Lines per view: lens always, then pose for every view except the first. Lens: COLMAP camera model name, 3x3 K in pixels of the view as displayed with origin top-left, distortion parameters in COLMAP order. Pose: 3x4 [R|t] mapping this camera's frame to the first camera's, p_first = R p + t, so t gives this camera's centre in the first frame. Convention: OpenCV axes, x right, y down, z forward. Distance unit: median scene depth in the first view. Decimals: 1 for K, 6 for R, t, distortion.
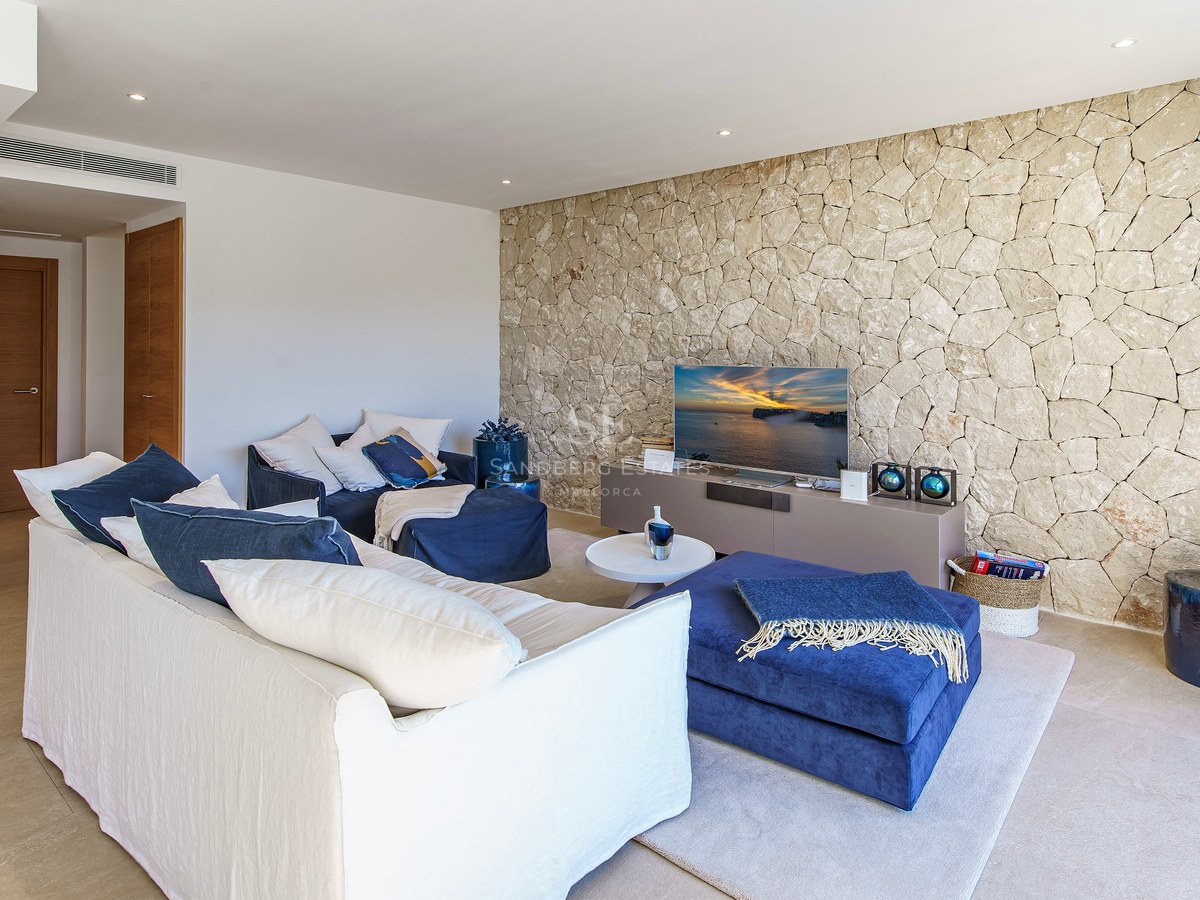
lens RADIAL K [[679.0, 0, 616.7], [0, 679.0, 447.1], [0, 0, 1]] dist [0.005401, -0.000792]
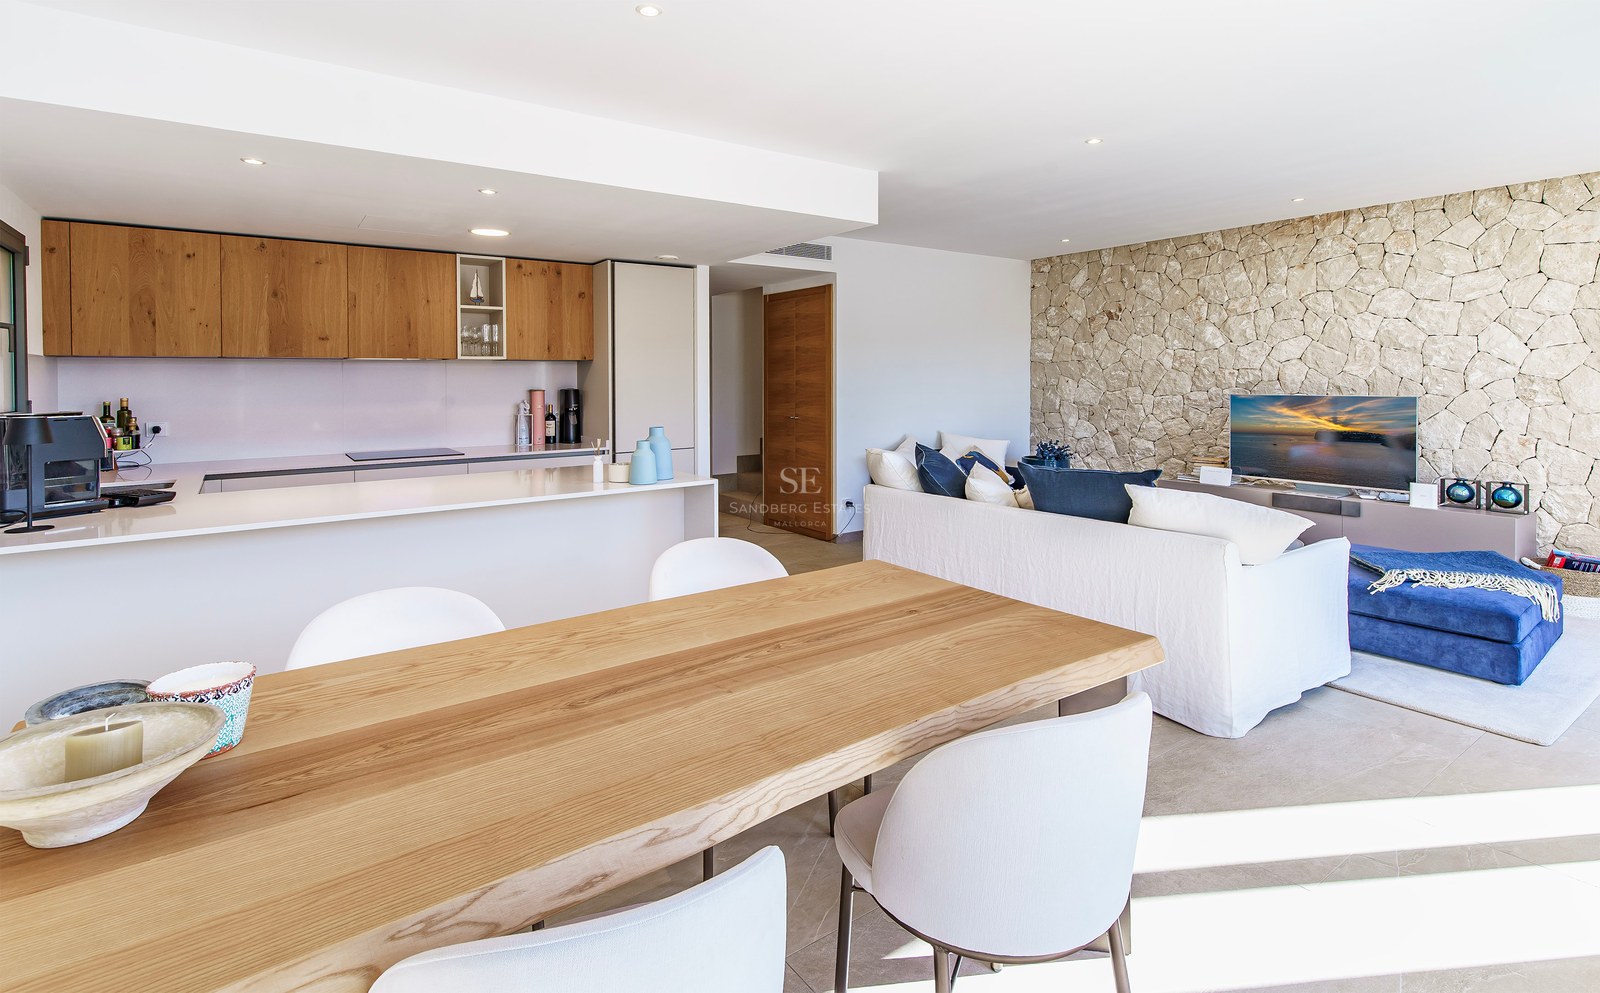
lens RADIAL K [[768.2, 0, 801.2], [0, 768.2, 483.8], [0, 0, 1]] dist [-0.002827, 0.000359]
pose [[0.970589, 0.028366, -0.239065, -0.340465], [-0.031748, 0.999443, -0.010305, 0.075144], [0.238640, 0.017592, 0.970949, -0.488884]]
